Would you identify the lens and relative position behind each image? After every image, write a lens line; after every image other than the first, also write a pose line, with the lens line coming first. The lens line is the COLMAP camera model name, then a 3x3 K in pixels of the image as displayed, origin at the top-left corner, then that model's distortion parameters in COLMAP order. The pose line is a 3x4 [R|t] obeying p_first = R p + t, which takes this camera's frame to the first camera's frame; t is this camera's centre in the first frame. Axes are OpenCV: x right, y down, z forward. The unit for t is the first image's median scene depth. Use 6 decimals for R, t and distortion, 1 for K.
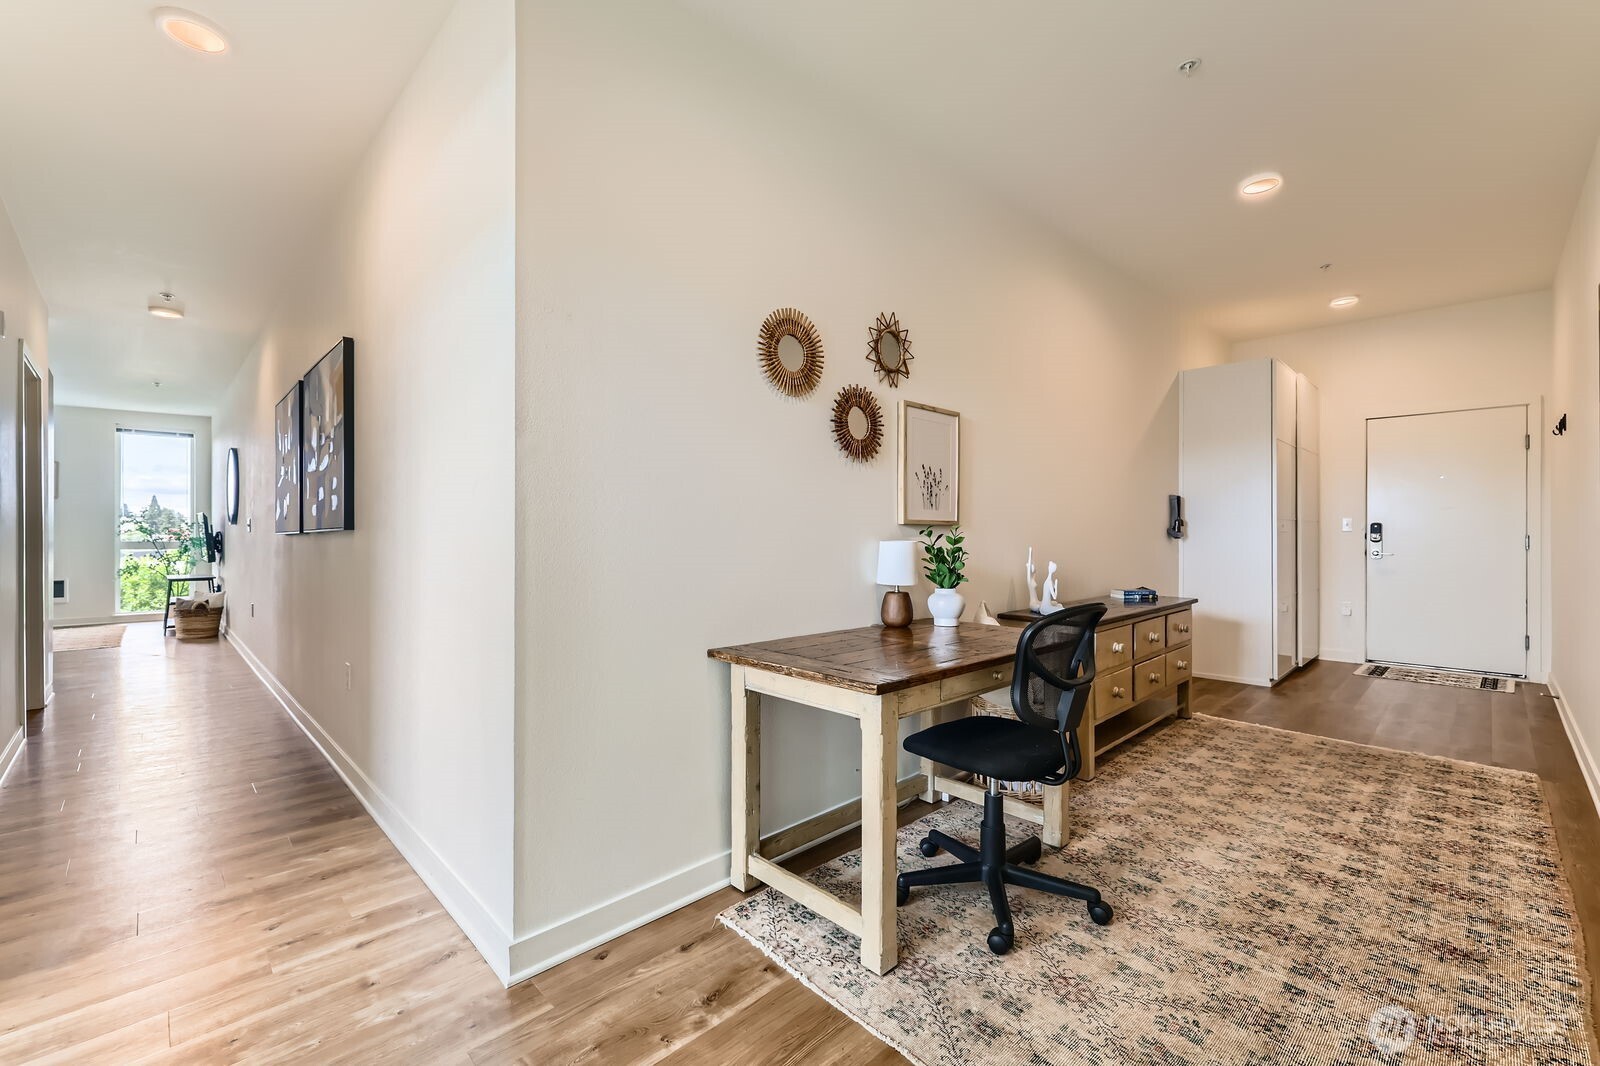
lens RADIAL K [[674.2, 0, 807.4], [0, 674.2, 535.5], [0, 0, 1]] dist [0.004074, -0.000531]
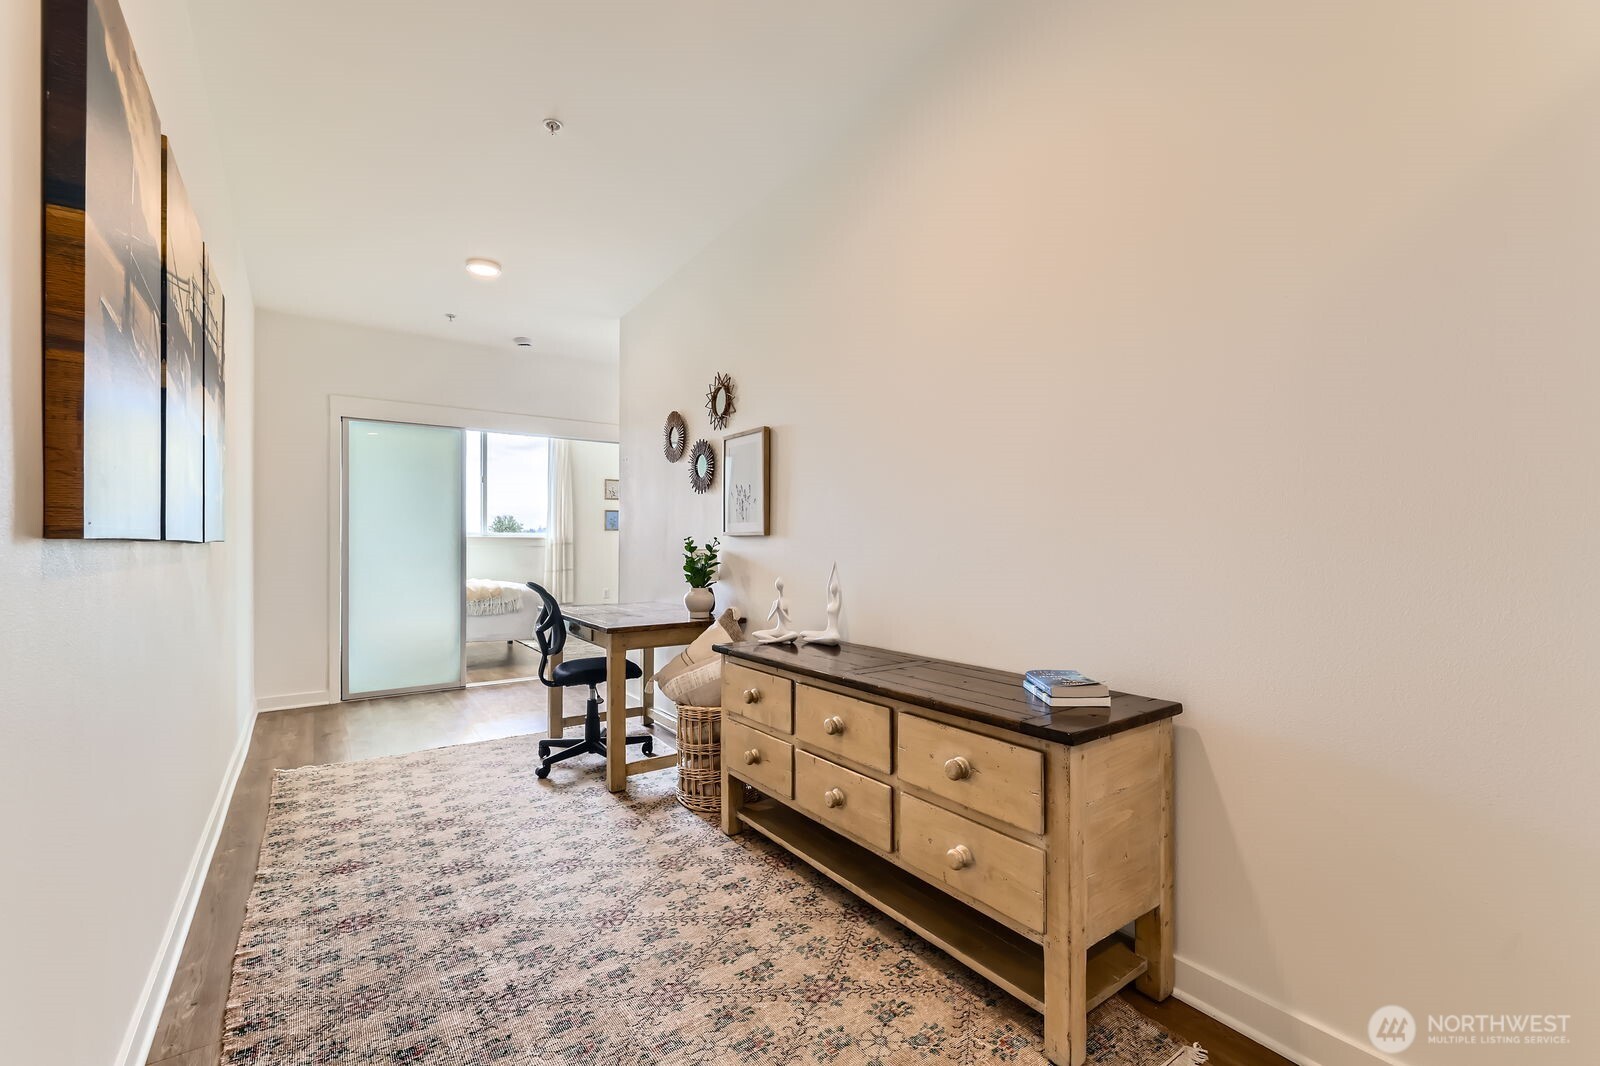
lens RADIAL K [[674.2, 0, 807.4], [0, 674.2, 535.5], [0, 0, 1]] dist [0.004074, -0.000531]
pose [[-0.147484, -0.007933, -0.989033, 1.456869], [-0.002373, 0.999968, -0.007667, -0.007913], [0.989062, 0.001216, -0.147498, 1.431150]]
